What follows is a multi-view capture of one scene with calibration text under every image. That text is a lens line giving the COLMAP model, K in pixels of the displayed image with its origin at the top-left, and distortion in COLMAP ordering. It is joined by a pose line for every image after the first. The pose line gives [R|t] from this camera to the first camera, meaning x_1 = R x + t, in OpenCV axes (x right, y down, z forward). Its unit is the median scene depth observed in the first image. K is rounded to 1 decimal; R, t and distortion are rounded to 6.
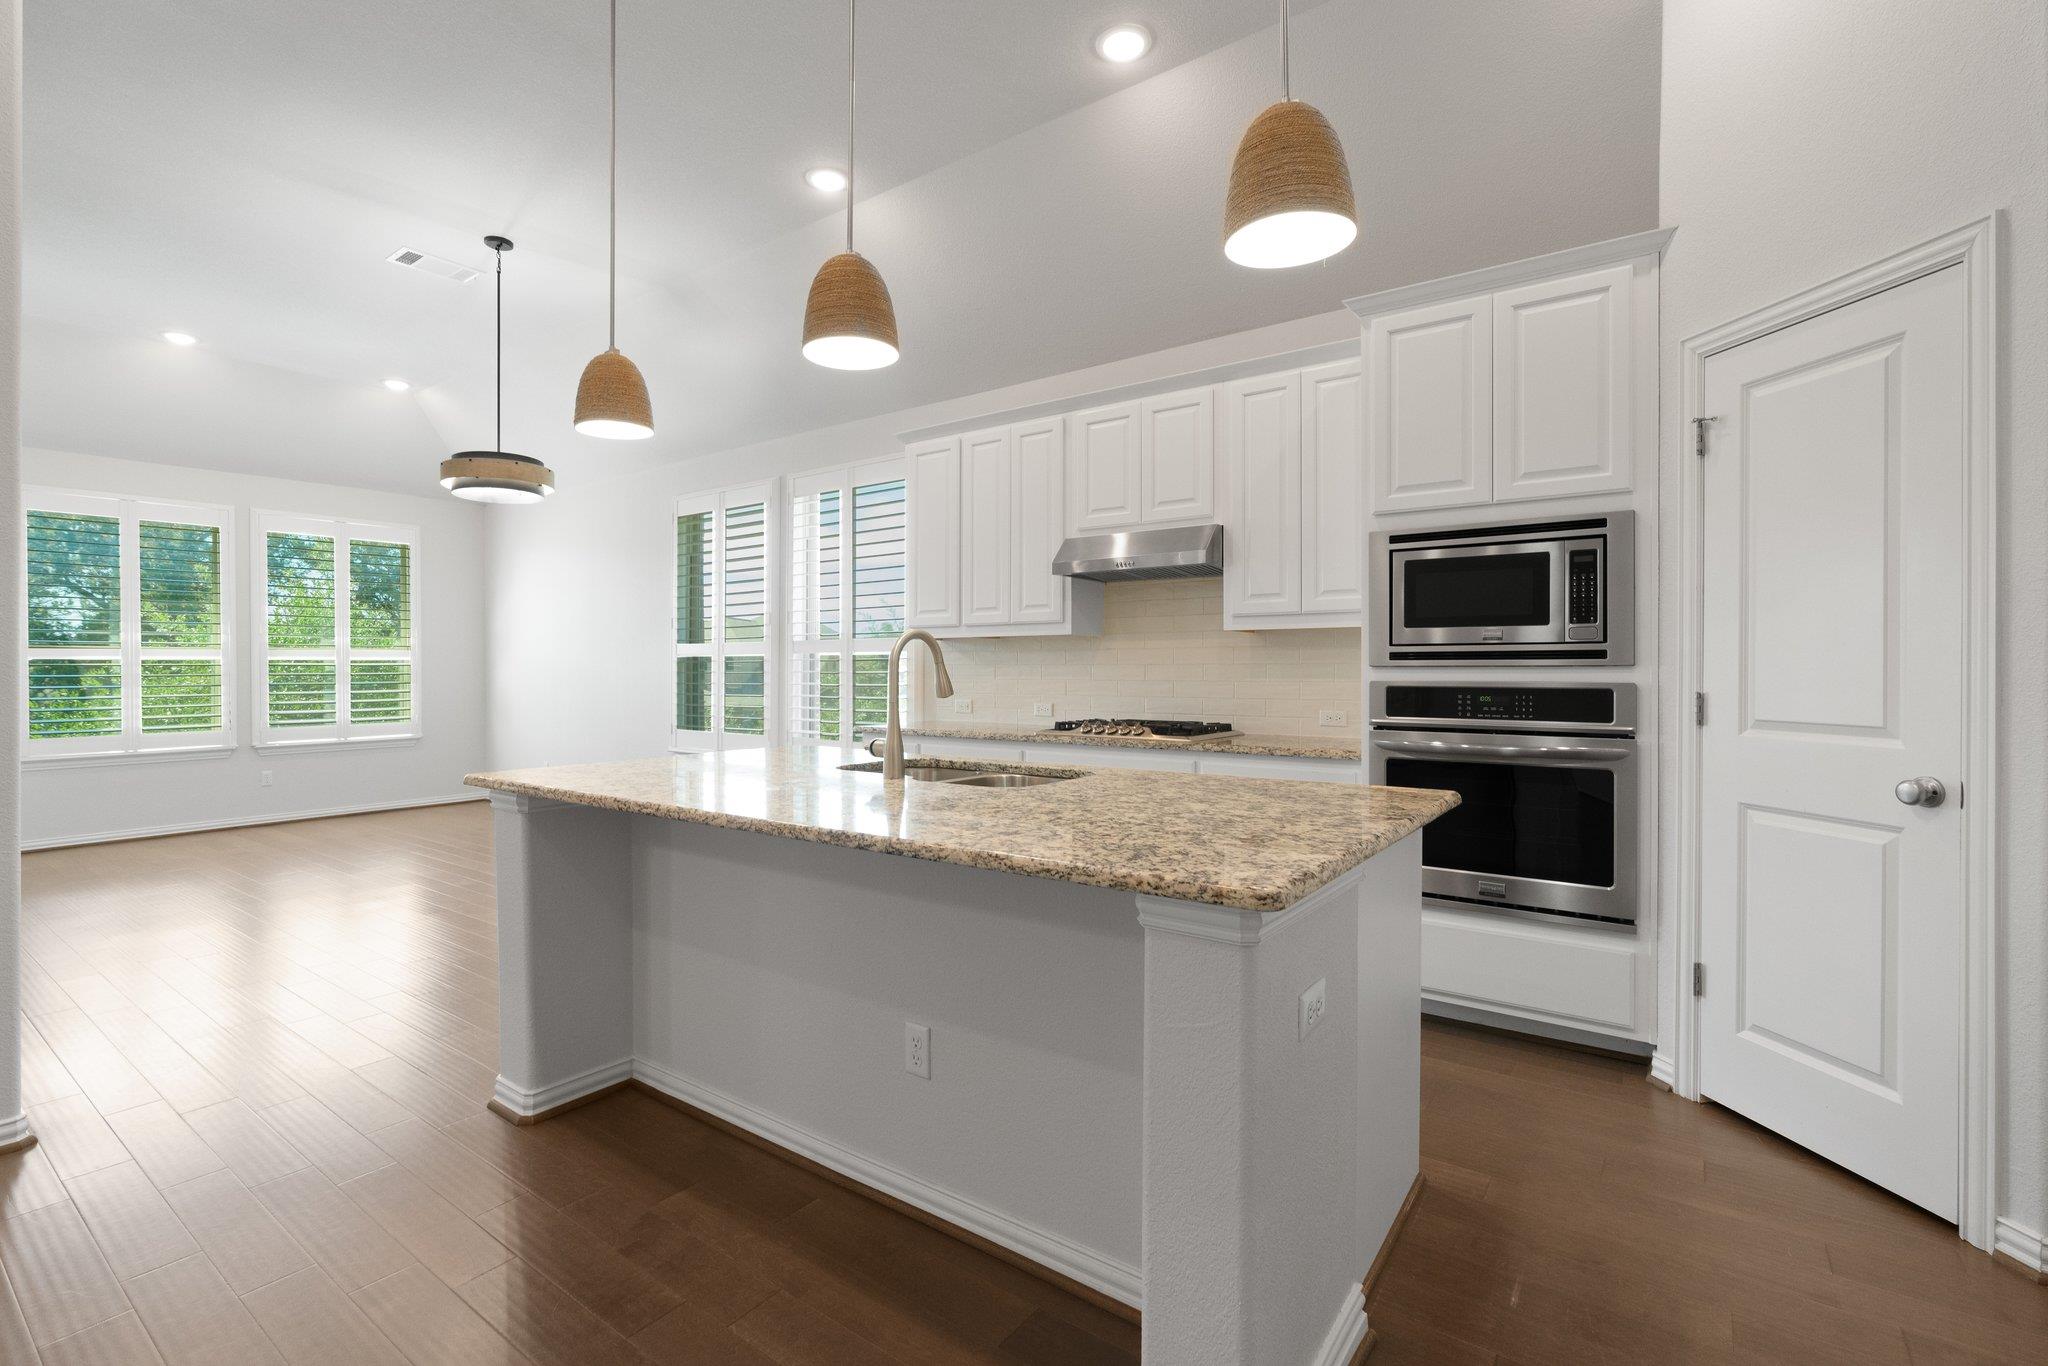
lens RADIAL K [[936.9, 0, 1020.2], [0, 936.9, 671.2], [0, 0, 1]] dist [-0.011831, 0.005442]
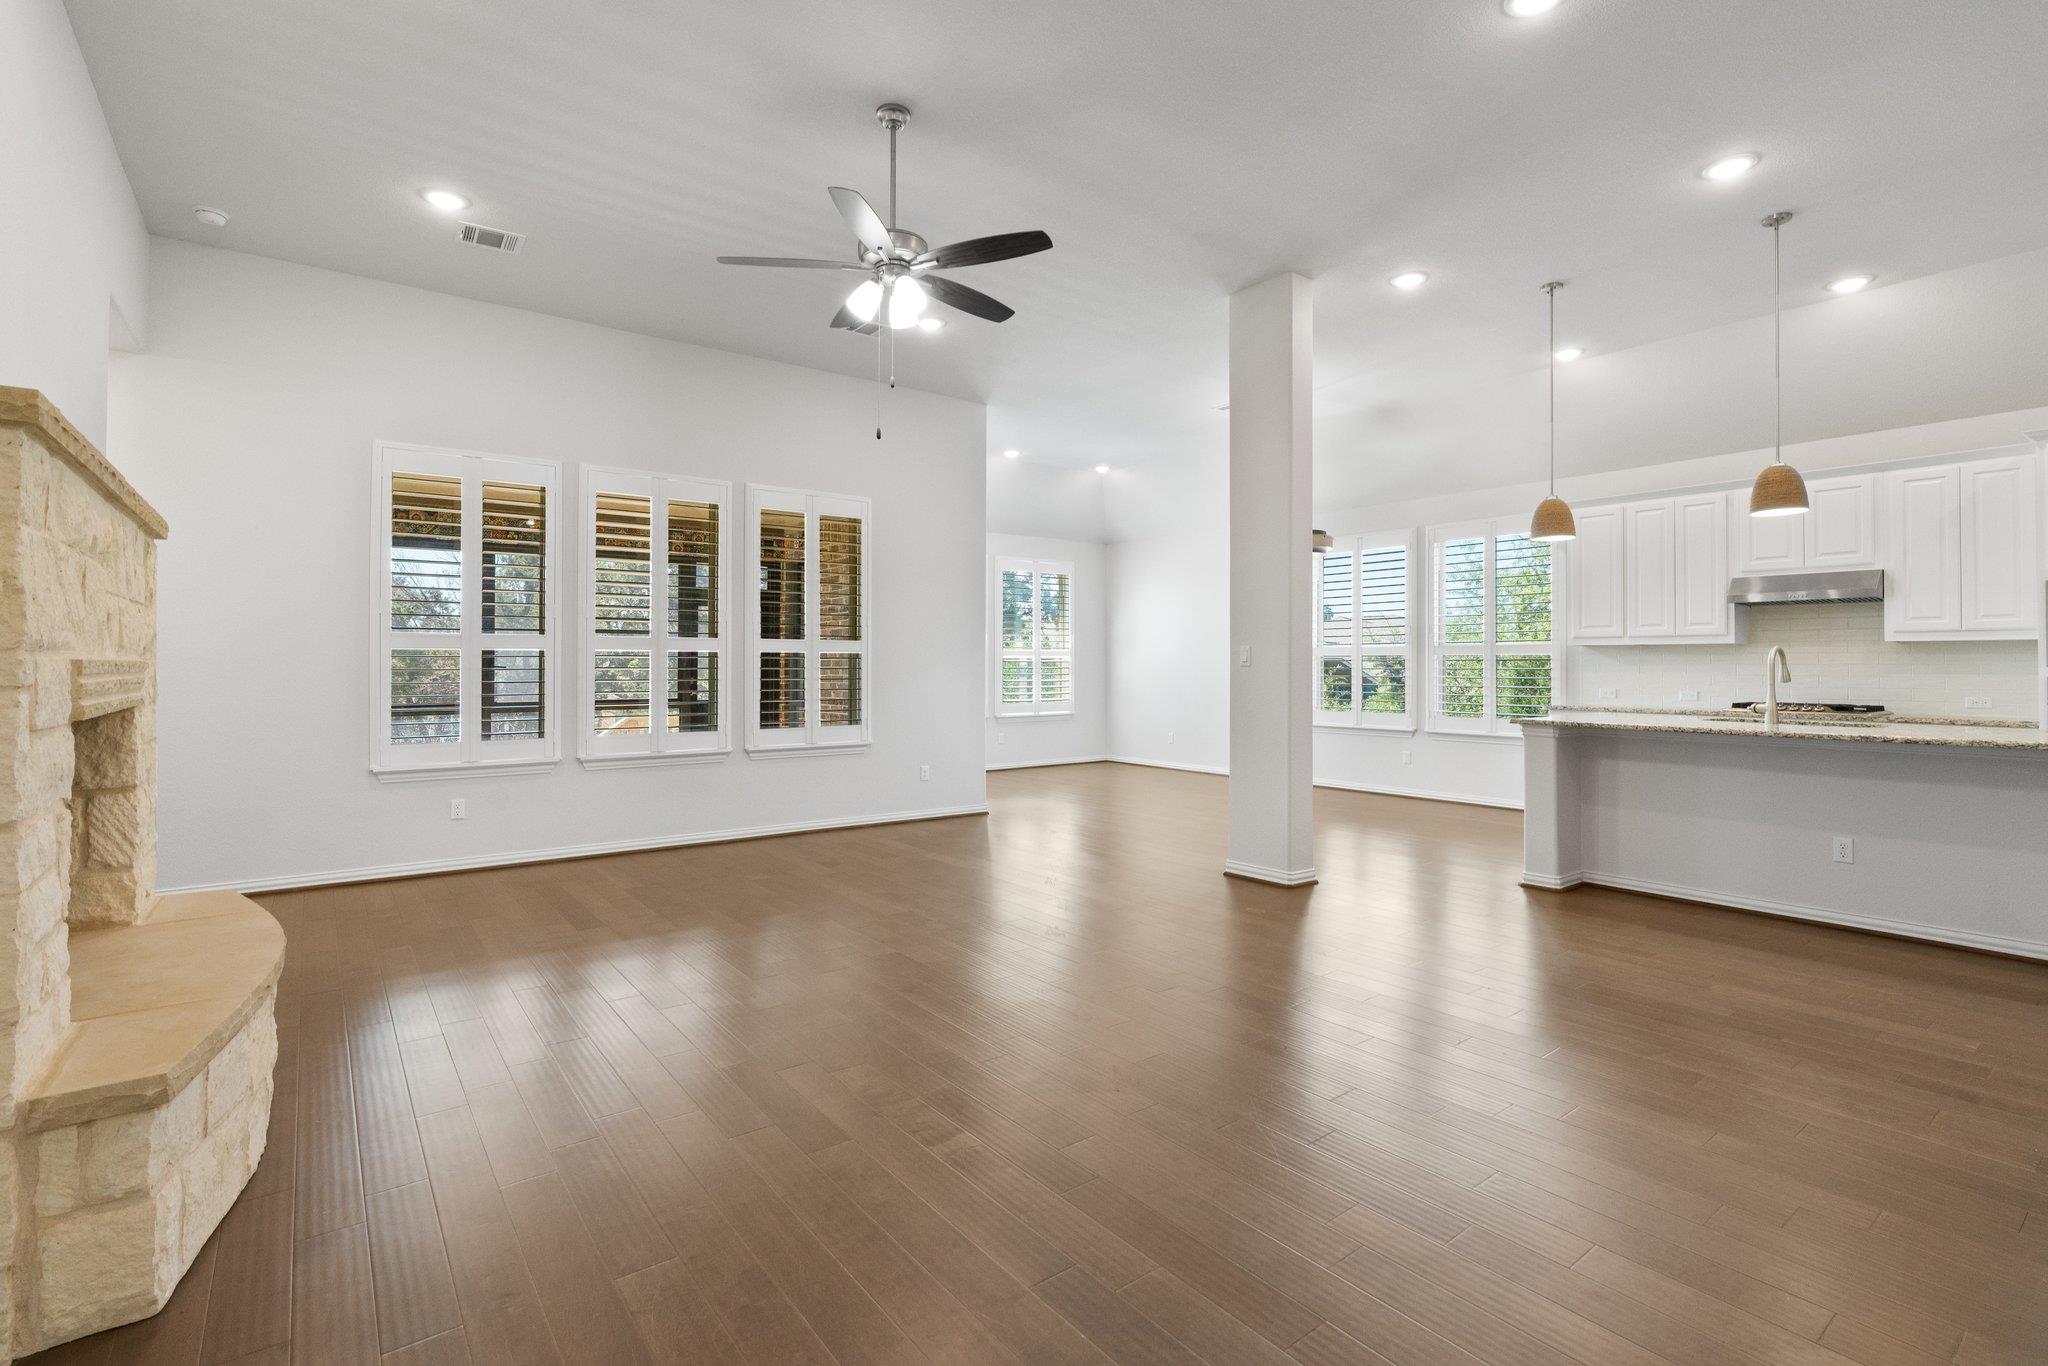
lens RADIAL K [[936.9, 0, 1015.9], [0, 936.9, 658.2], [0, 0, 1]] dist [-0.011831, 0.005442]
pose [[0.960459, 0.003282, -0.278401, -0.852491], [-0.005885, 0.999946, -0.008515, 0.004455], [0.278358, 0.009816, 0.960427, -0.969055]]
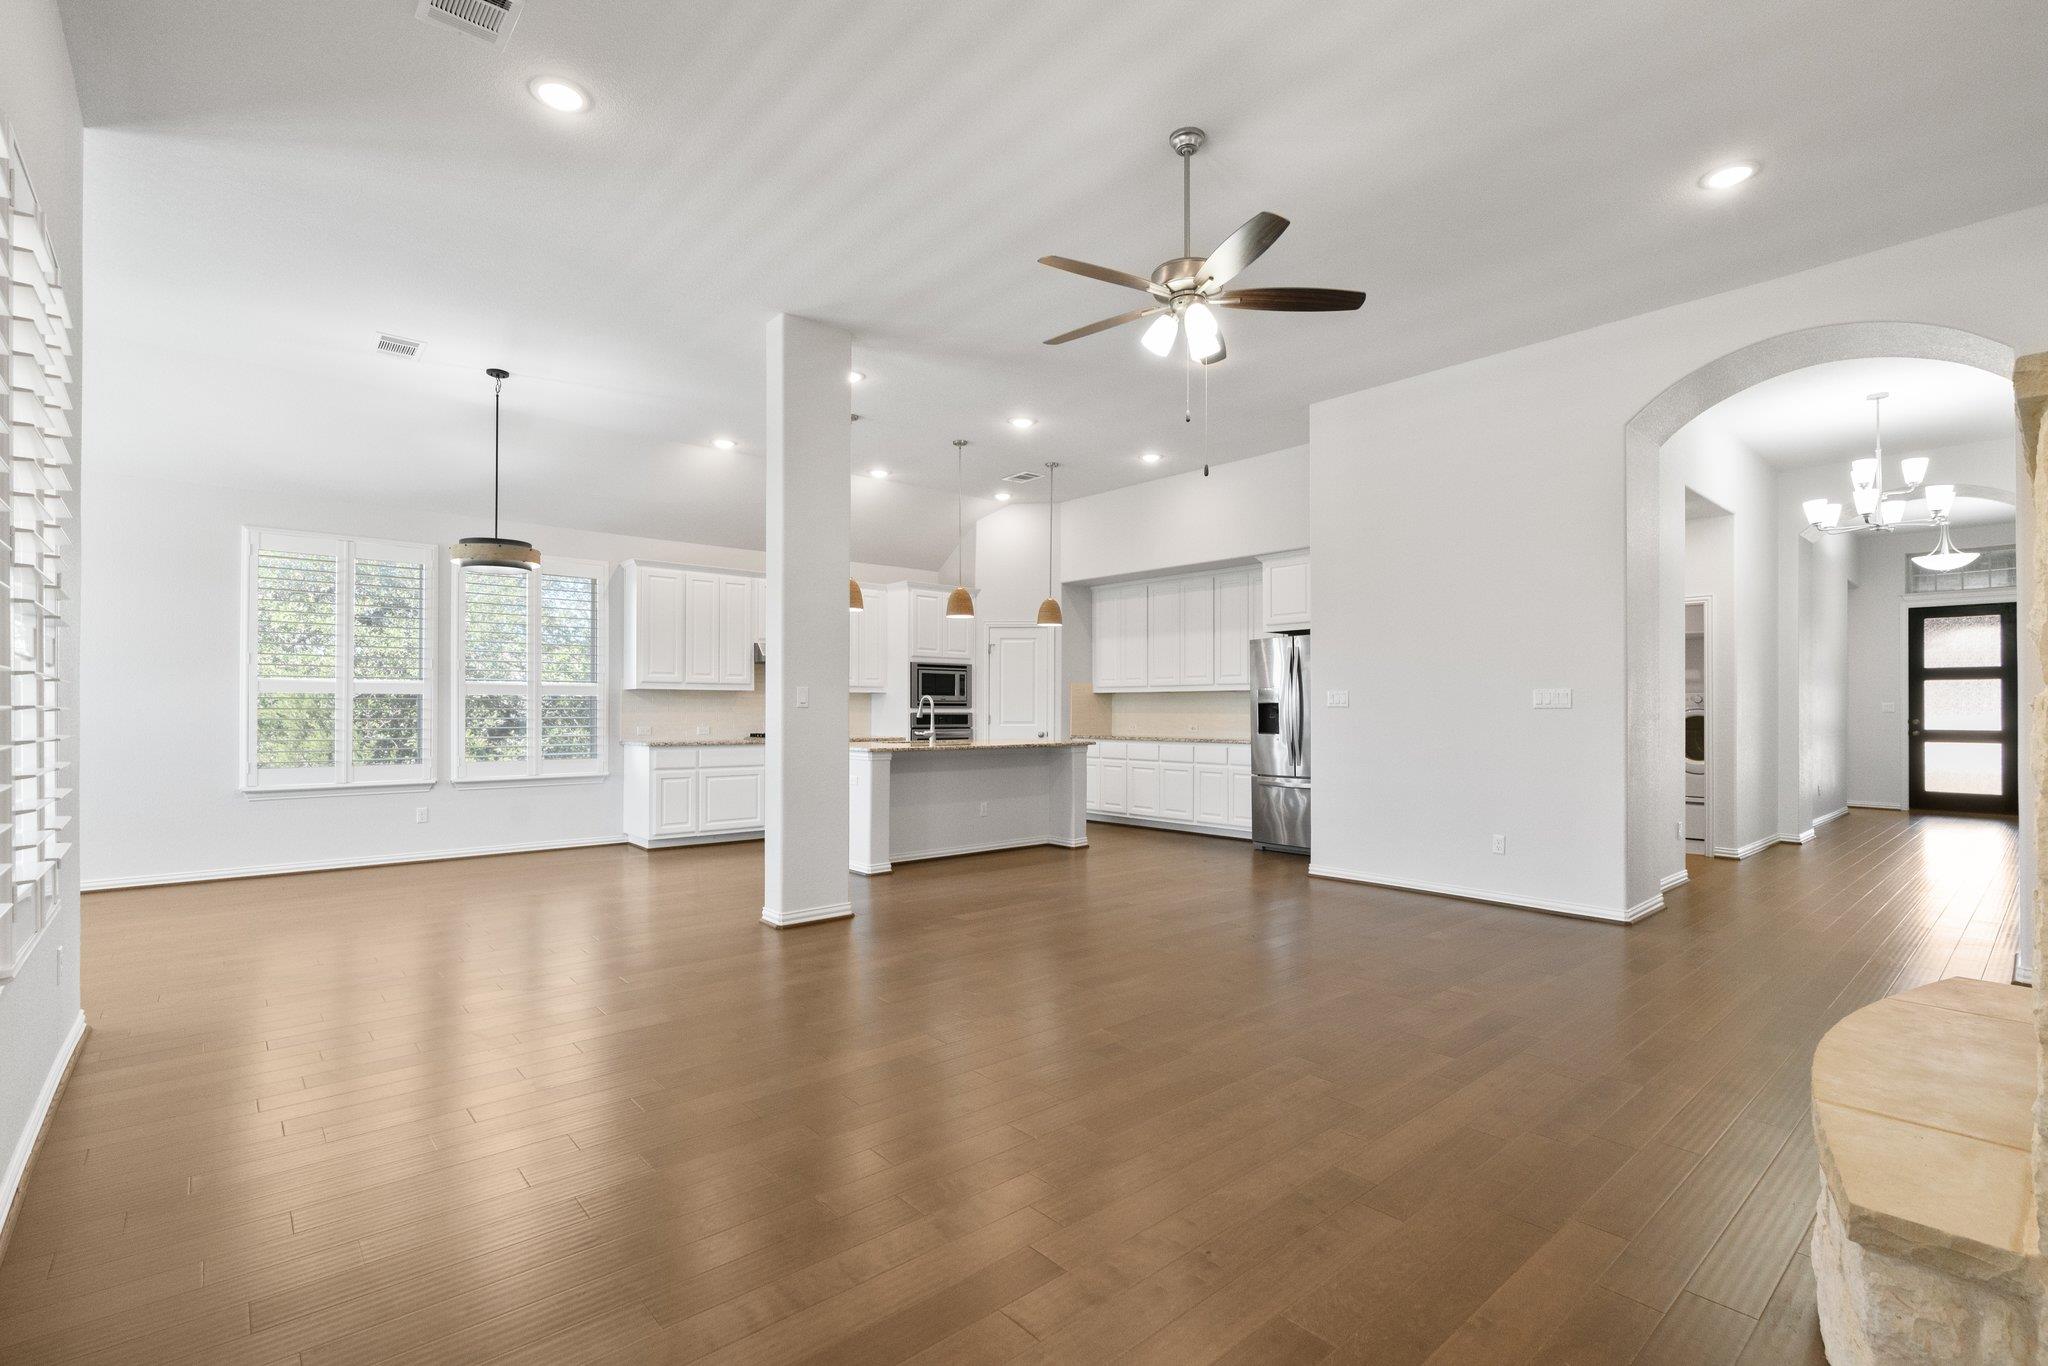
lens RADIAL K [[936.9, 0, 1024.3], [0, 936.9, 714.7], [0, 0, 1]] dist [-0.011831, 0.005442]
pose [[0.206369, -0.002541, 0.978471, -2.461285], [-0.002032, 0.999993, 0.003025, 0.007968], [-0.978472, -0.002612, 0.206362, 0.046455]]
